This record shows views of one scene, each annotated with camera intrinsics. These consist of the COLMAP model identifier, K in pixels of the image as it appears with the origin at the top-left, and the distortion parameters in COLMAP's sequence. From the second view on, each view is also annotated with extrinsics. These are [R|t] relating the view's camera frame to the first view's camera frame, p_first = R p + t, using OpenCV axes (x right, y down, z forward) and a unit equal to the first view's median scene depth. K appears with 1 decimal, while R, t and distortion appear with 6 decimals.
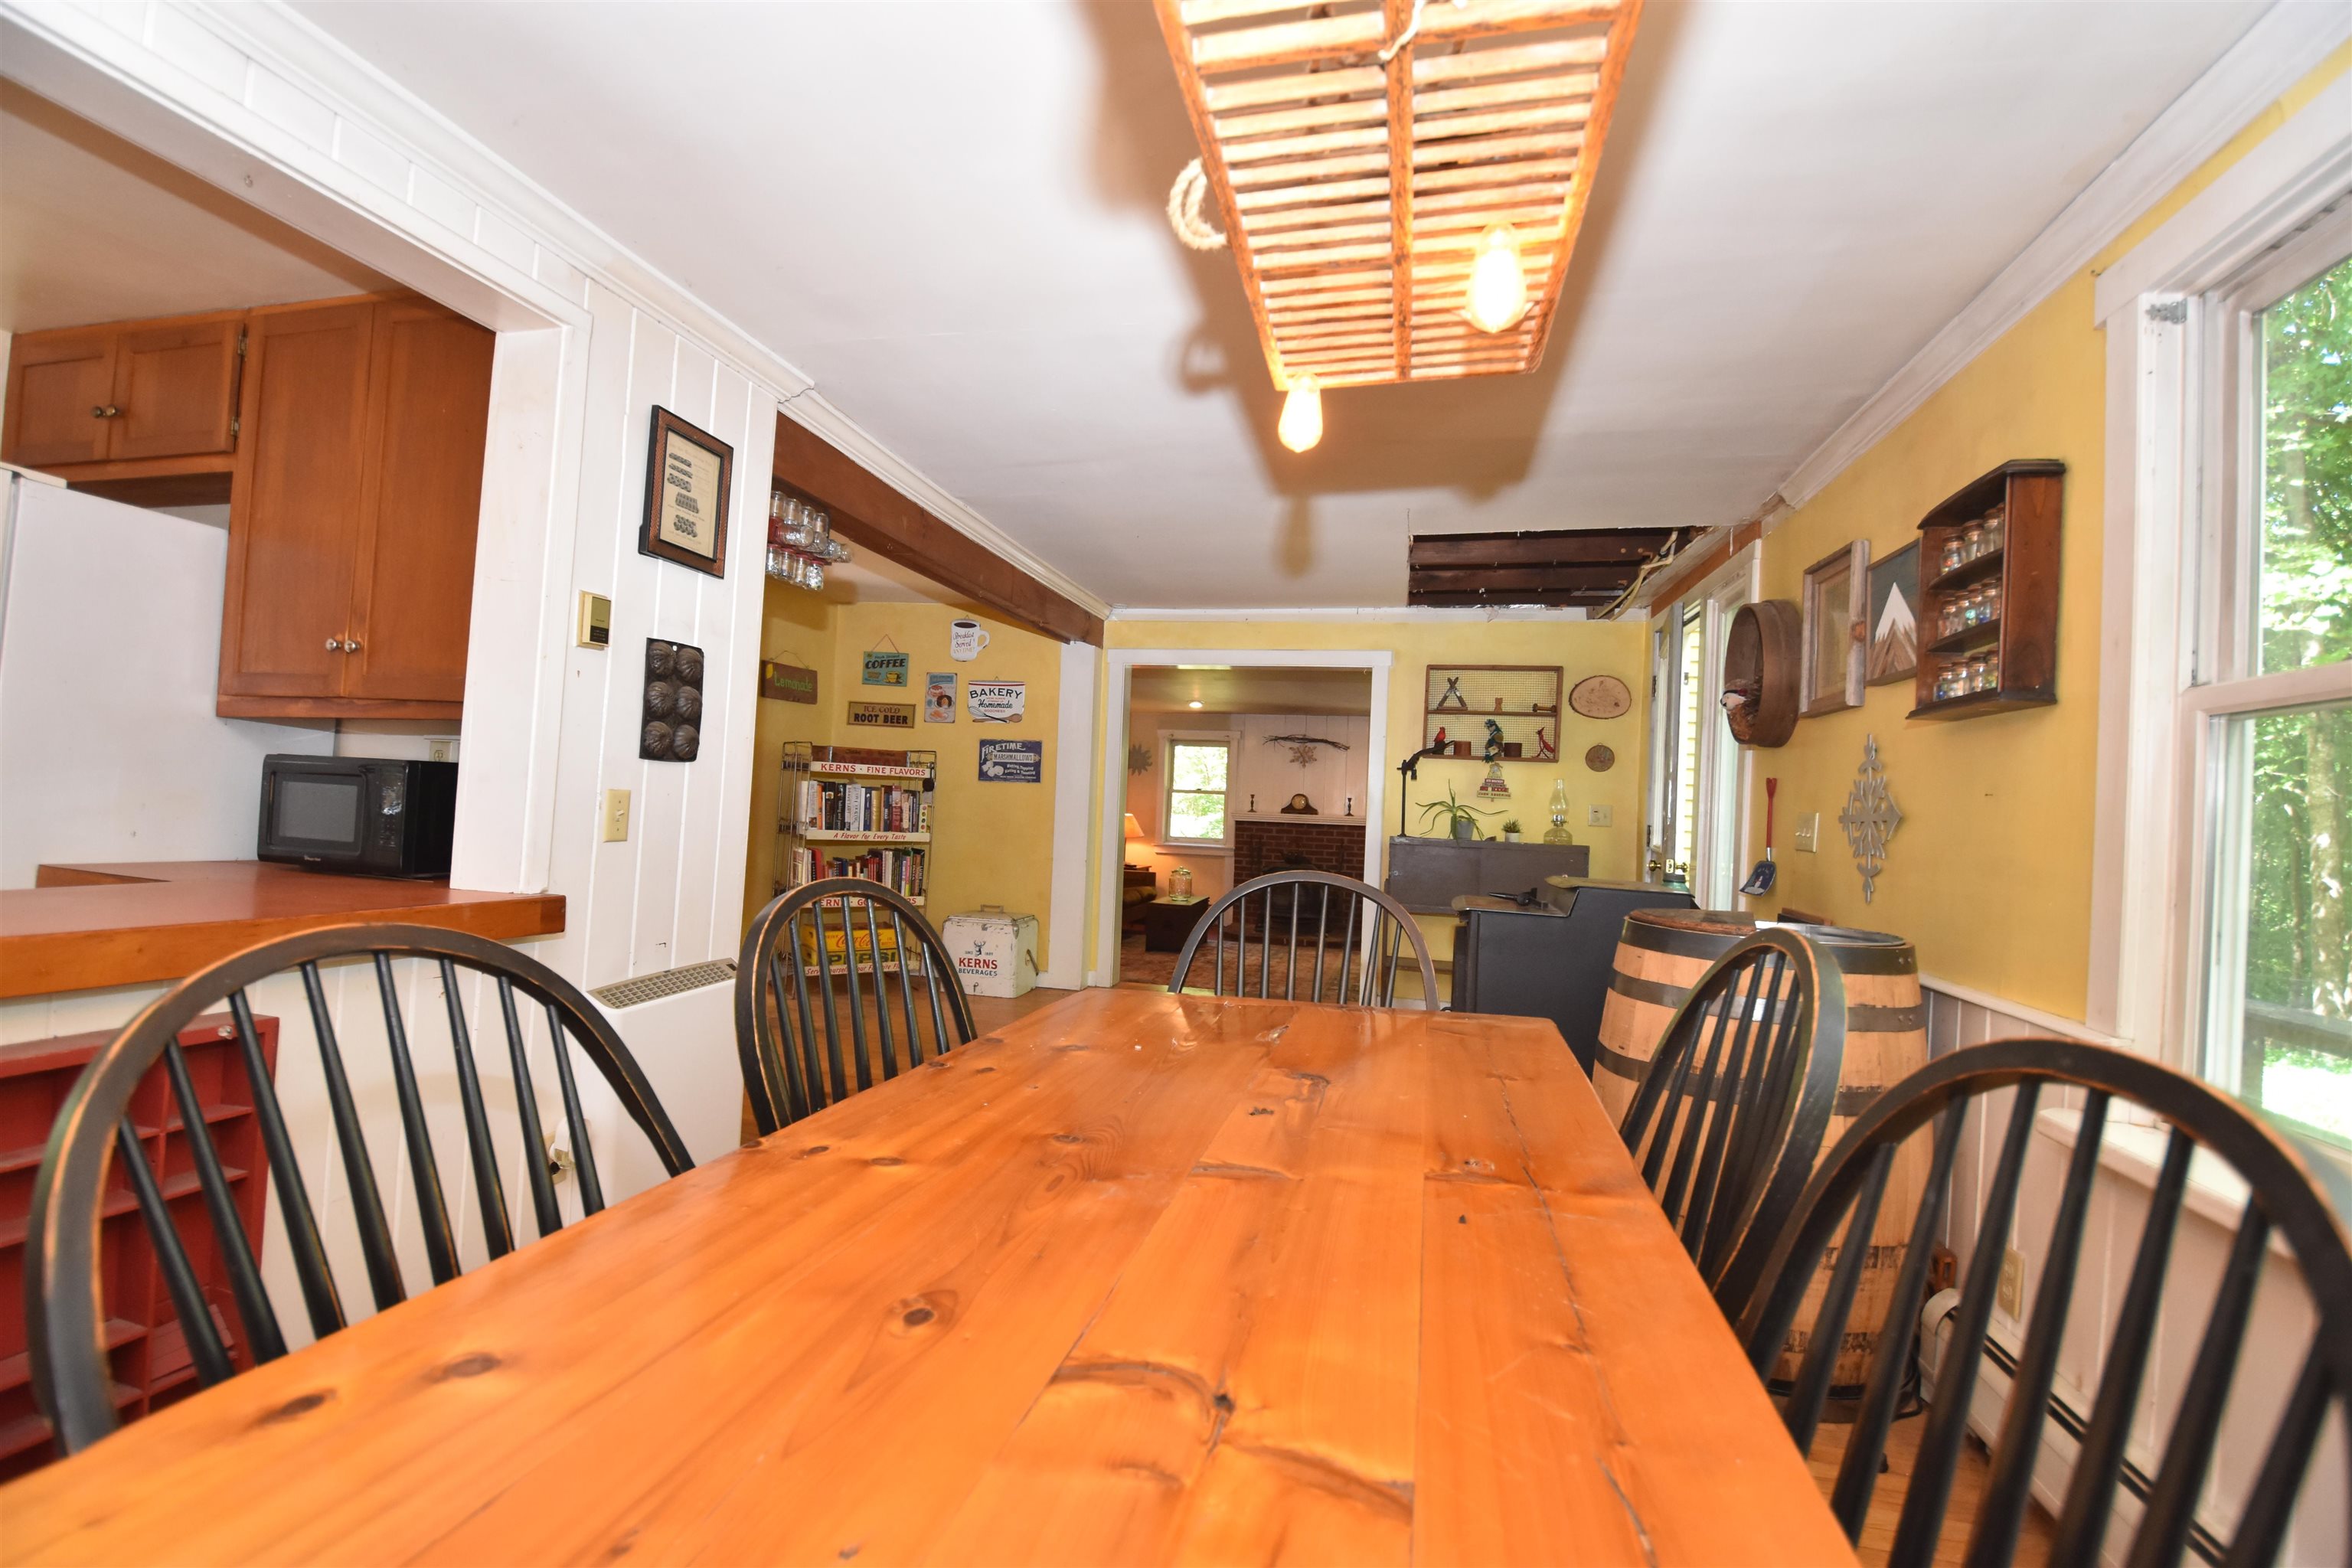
lens RADIAL K [[1025.2, 0, 1156.1], [0, 1025.2, 782.9], [0, 0, 1]] dist [-0.025770, -0.004702]
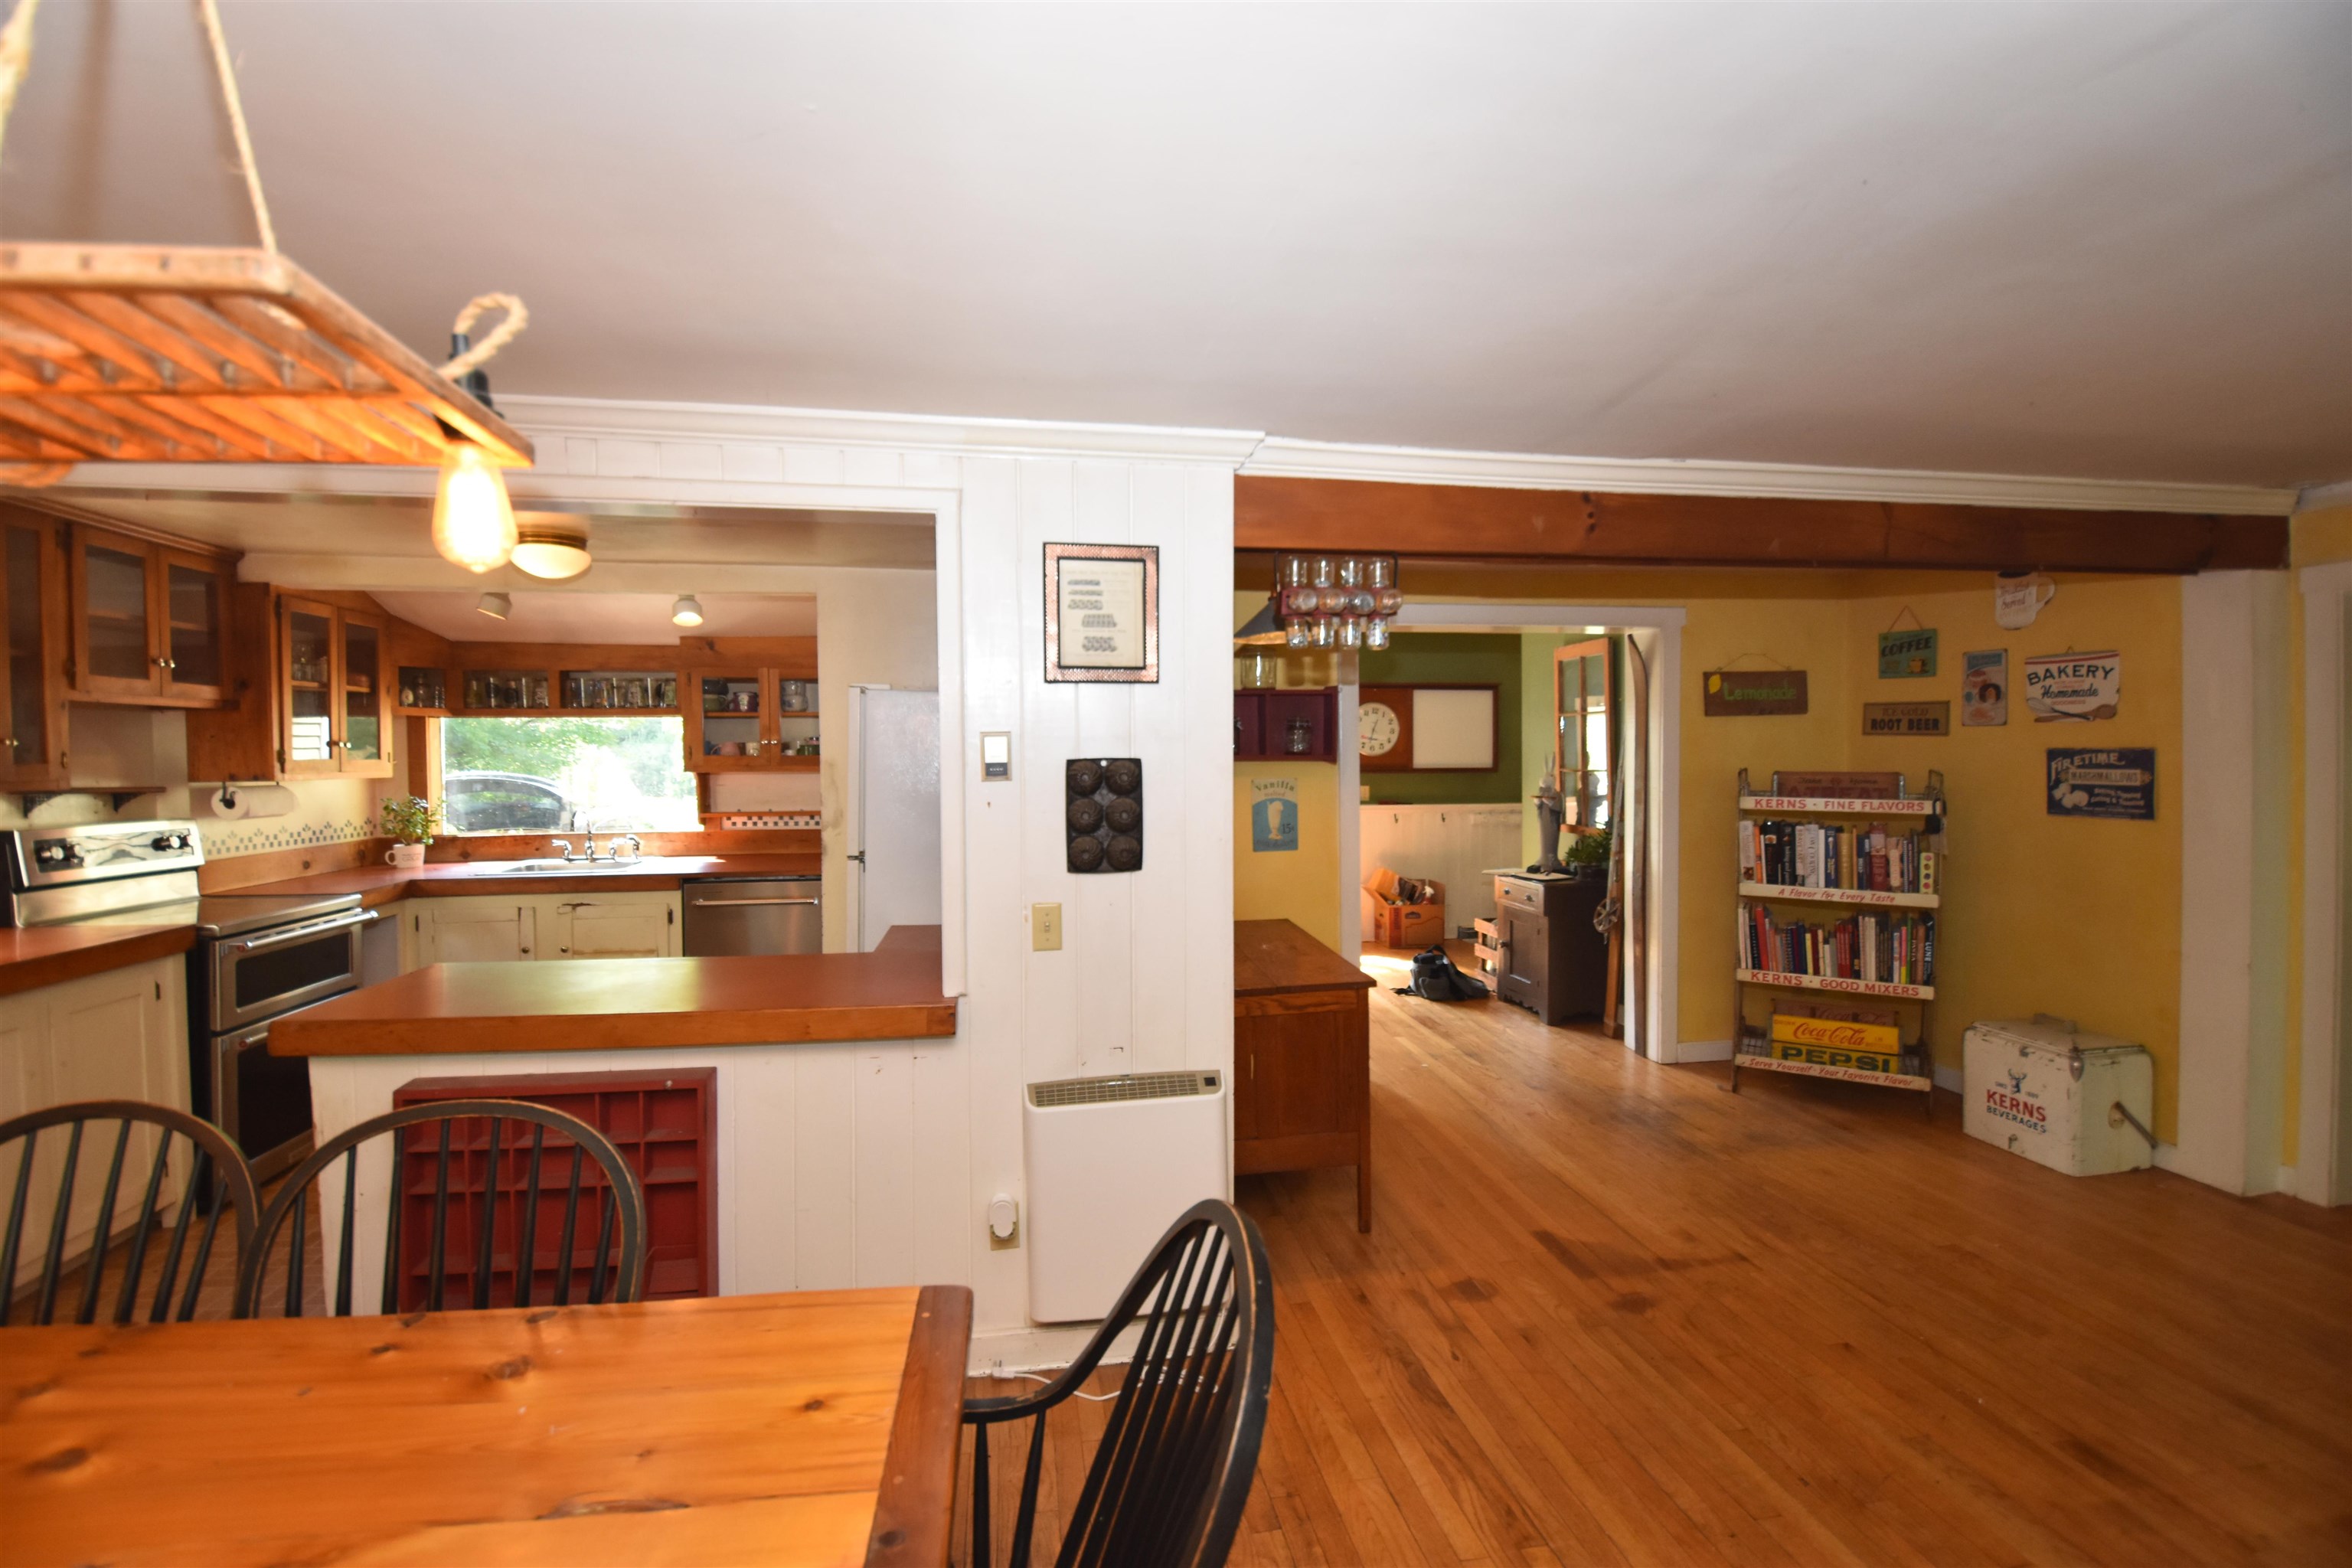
lens RADIAL K [[1025.2, 0, 1154.2], [0, 1025.2, 780.1], [0, 0, 1]] dist [-0.025770, -0.004702]
pose [[0.362494, -0.023247, -0.931696, 0.218076], [0.041129, 0.999114, -0.008927, -0.043334], [0.931078, -0.035084, 0.363129, 0.281466]]
